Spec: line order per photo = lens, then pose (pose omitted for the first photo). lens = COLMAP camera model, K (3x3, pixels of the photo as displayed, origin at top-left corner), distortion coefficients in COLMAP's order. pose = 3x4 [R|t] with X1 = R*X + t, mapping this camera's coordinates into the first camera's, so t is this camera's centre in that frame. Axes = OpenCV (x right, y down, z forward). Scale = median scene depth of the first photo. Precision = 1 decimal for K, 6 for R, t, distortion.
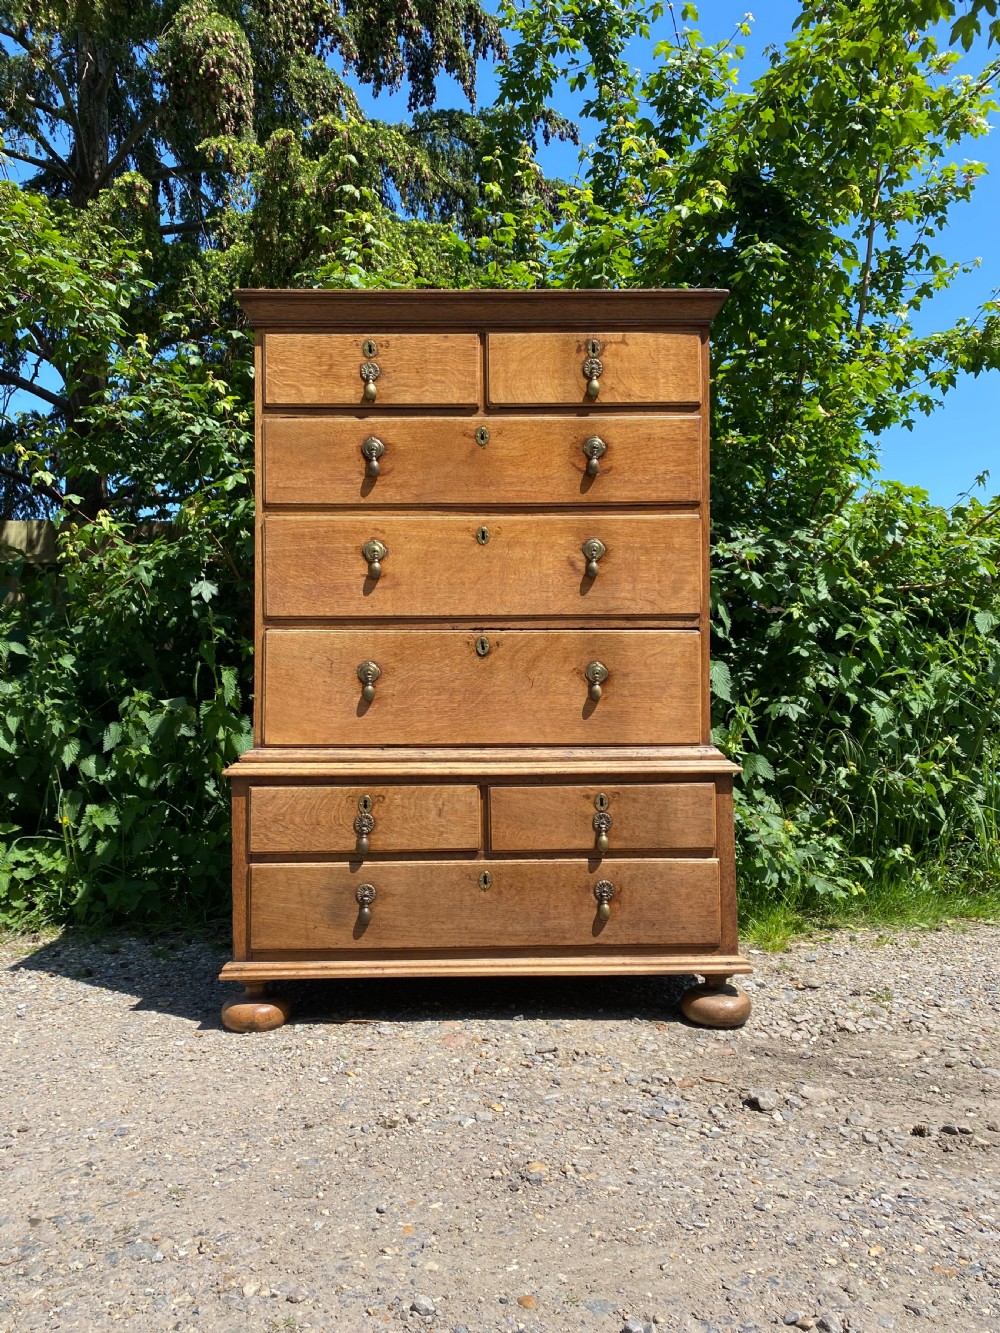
lens RADIAL K [[1007.8, 0, 494.1], [0, 1007.8, 666.6], [0, 0, 1]] dist [0.056385, -0.068472]
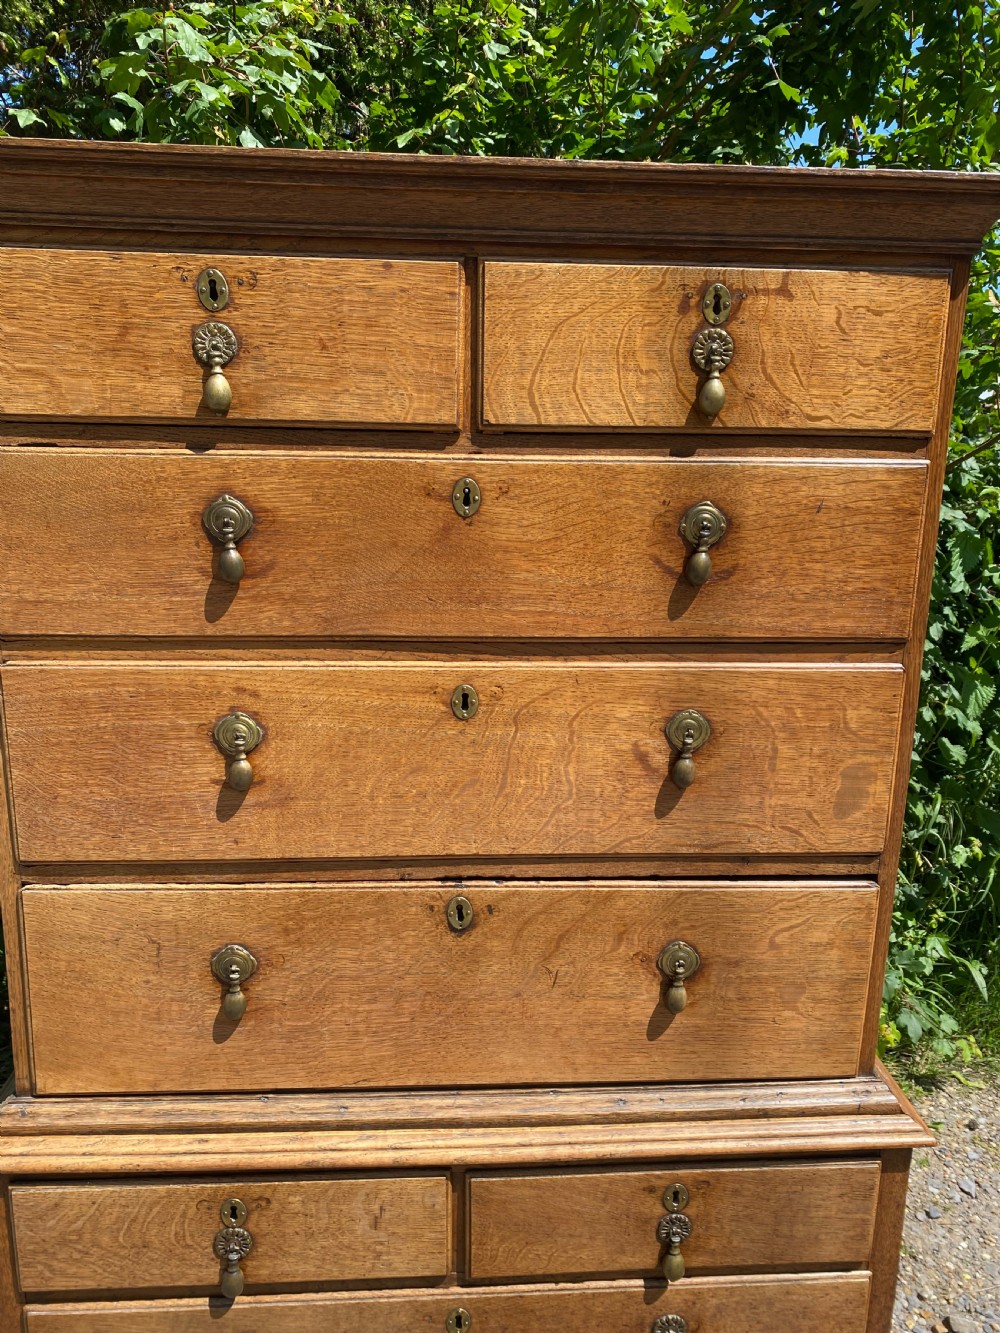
lens RADIAL K [[1012.6, 0, 502.0], [0, 1012.6, 649.1], [0, 0, 1]] dist [0.046136, -0.088233]
pose [[0.998397, 0.013623, 0.054938, -0.020141], [-0.026508, 0.970119, 0.241178, -0.274210], [-0.050011, -0.242248, 0.968925, 0.534594]]
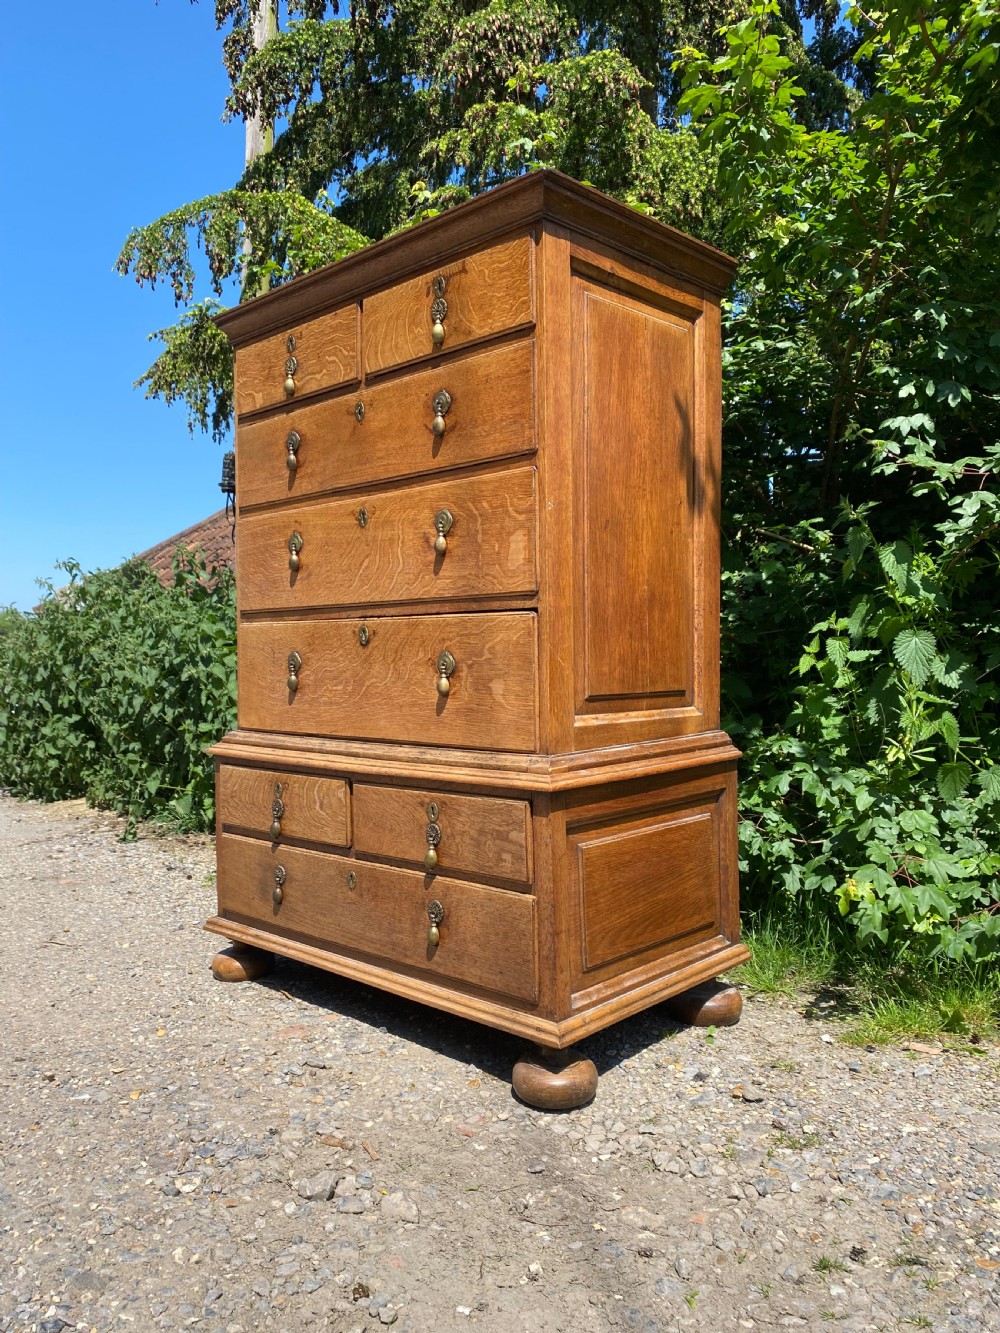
lens RADIAL K [[1006.9, 0, 506.1], [0, 1006.9, 664.4], [0, 0, 1]] dist [0.025377, -0.011047]
pose [[0.716148, 0.006487, -0.697919, 0.746839], [0.027231, 0.998936, 0.037227, -0.024409], [0.697417, -0.045665, 0.715209, 0.414240]]
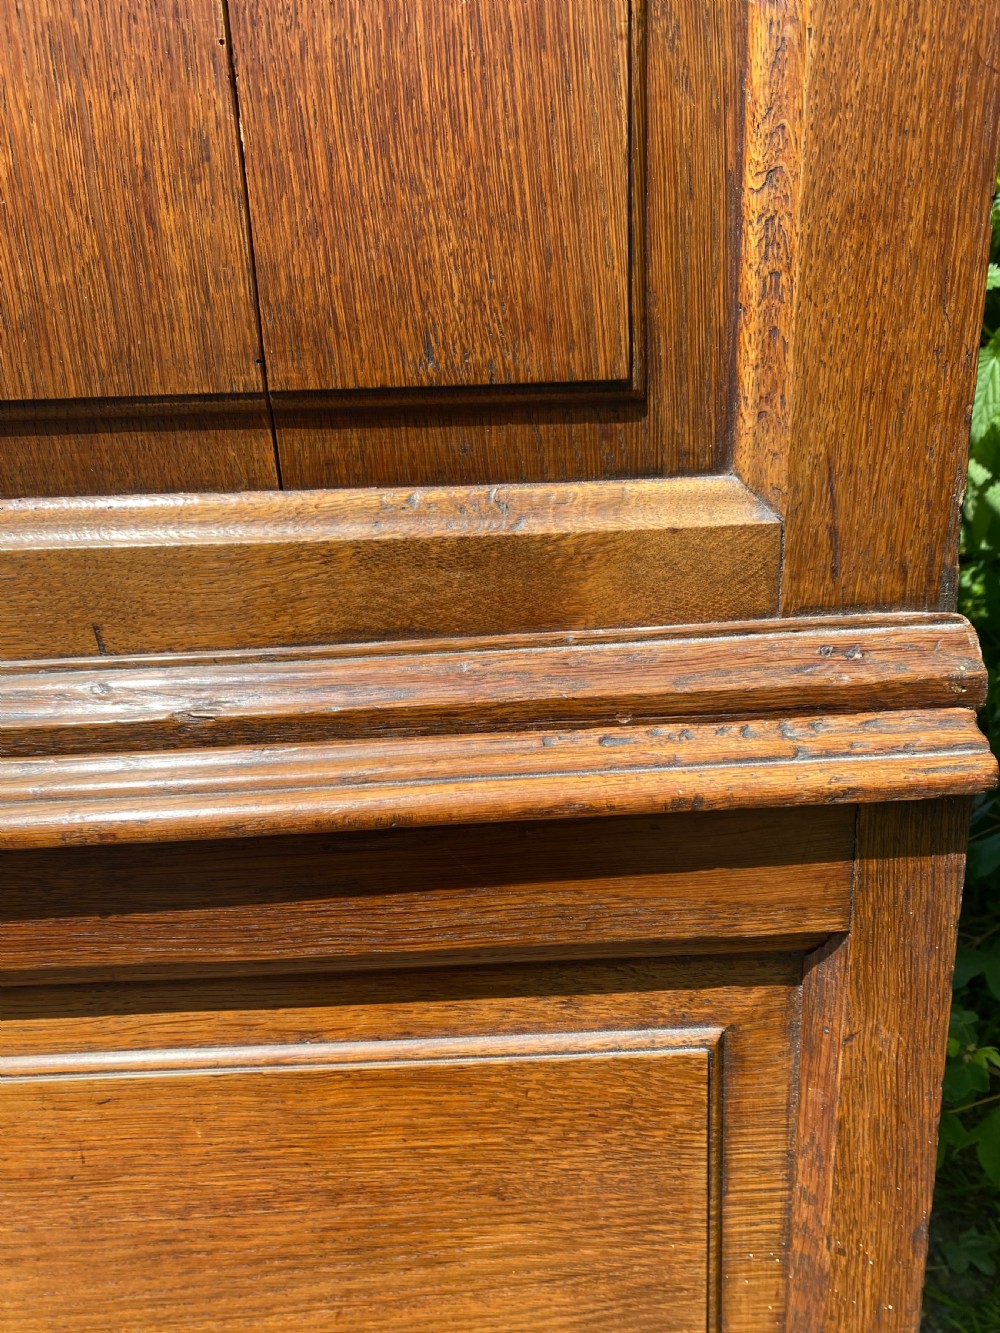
lens RADIAL K [[1019.4, 0, 485.5], [0, 1019.4, 665.0], [0, 0, 1]] dist [0.021491, -0.018694]
pose [[-0.021324, 0.288317, -0.957297, 0.387569], [0.066609, 0.955797, 0.286382, 0.033837], [0.997551, -0.057658, -0.039586, 1.184037]]
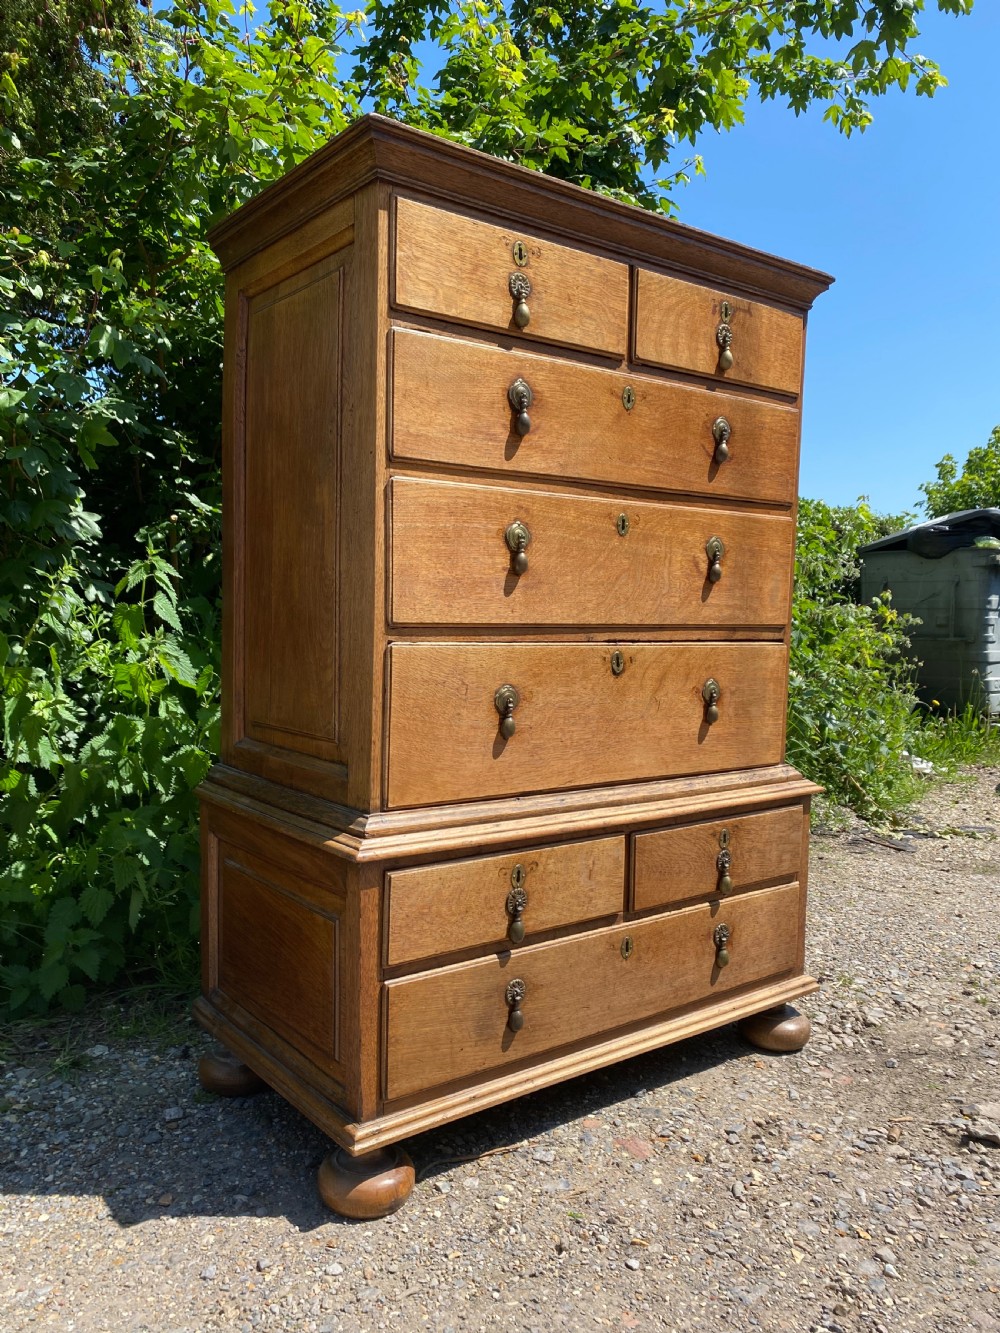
lens RADIAL K [[1019.4, 0, 485.5], [0, 1019.4, 665.0], [0, 0, 1]] dist [0.021491, -0.018694]
pose [[0.807571, -0.011499, 0.589658, -0.580759], [-0.045793, 0.995569, 0.082130, -0.080602], [-0.587990, -0.093328, 0.803466, 0.404044]]
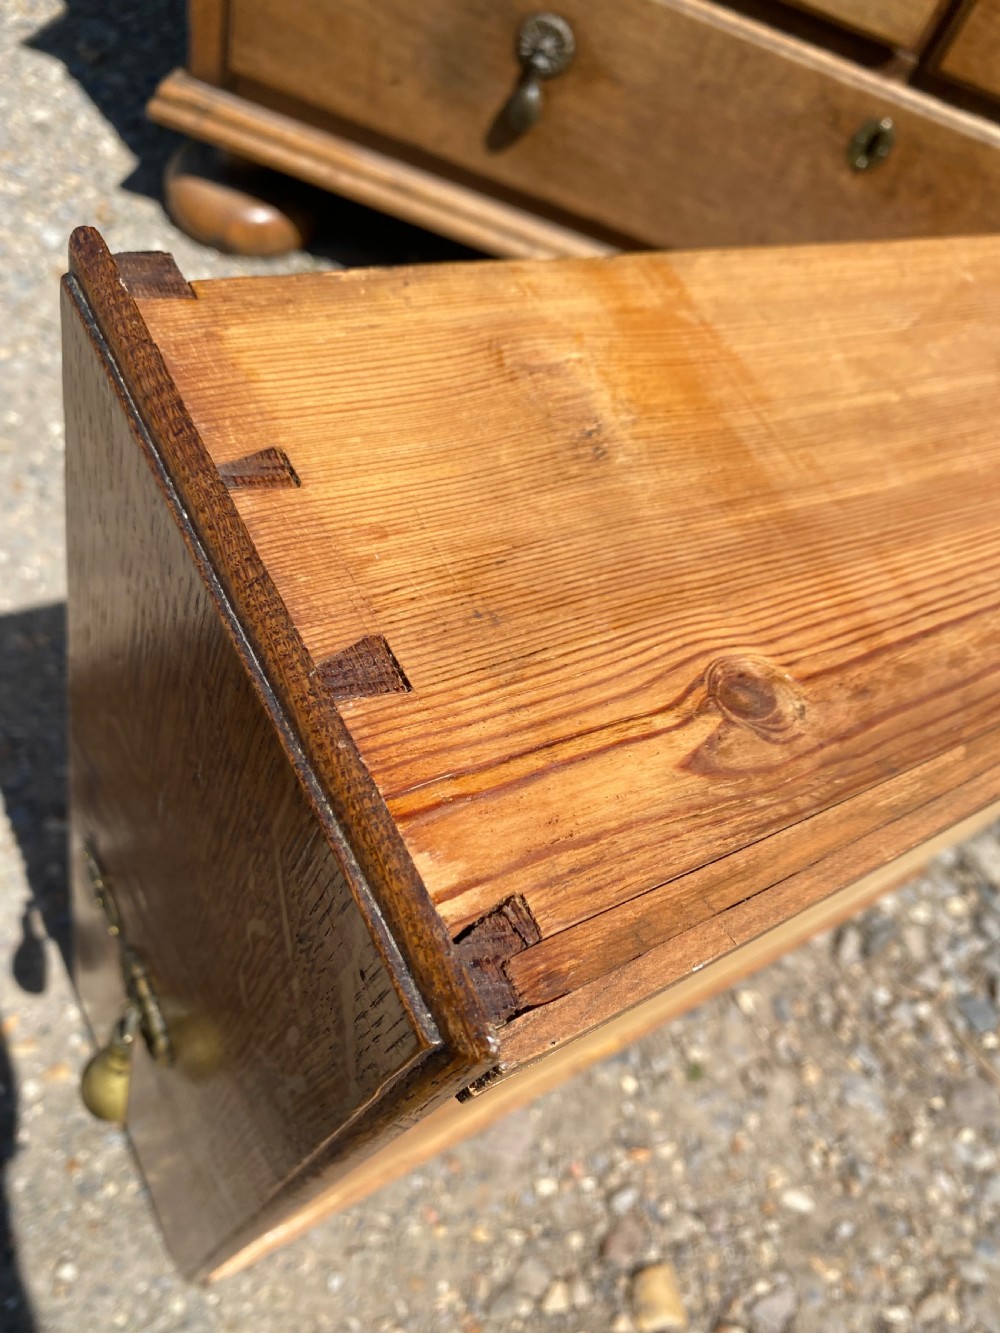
lens RADIAL K [[1012.6, 0, 502.0], [0, 1012.6, 649.1], [0, 0, 1]] dist [0.046136, -0.088233]
pose [[0.925593, 0.374456, 0.055322, -0.079562], [-0.258767, 0.519298, 0.814475, 0.048825], [0.276257, -0.768187, 0.577555, 0.613455]]
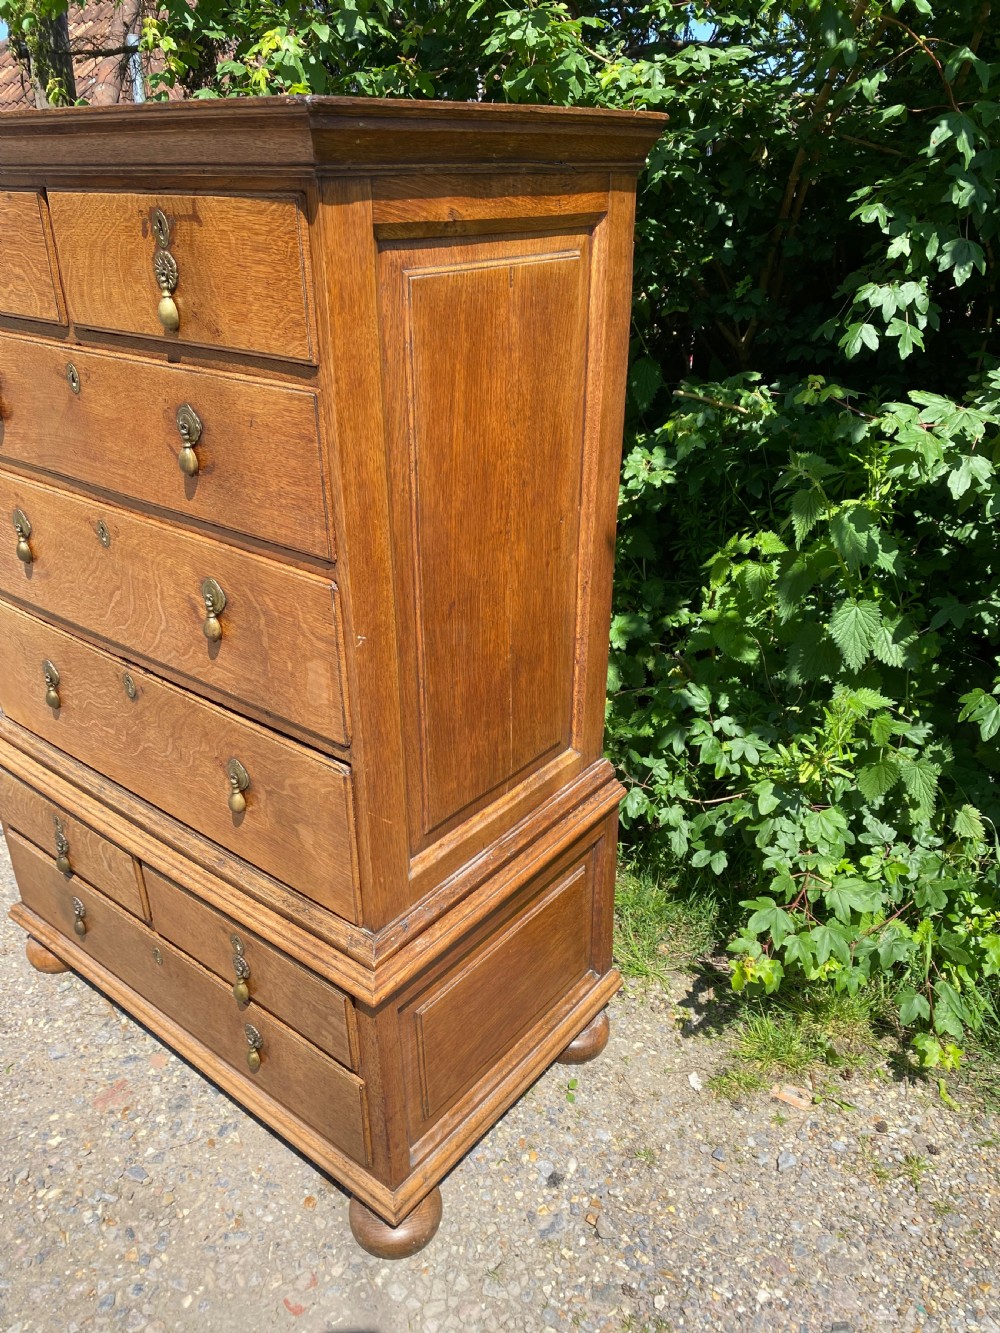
lens RADIAL K [[1019.4, 0, 485.5], [0, 1019.4, 665.0], [0, 0, 1]] dist [0.021491, -0.018694]
pose [[0.762488, 0.285296, -0.580706, 0.585941], [0.022303, 0.885409, 0.464278, -0.357946], [0.646618, -0.366958, 0.668750, 0.689150]]
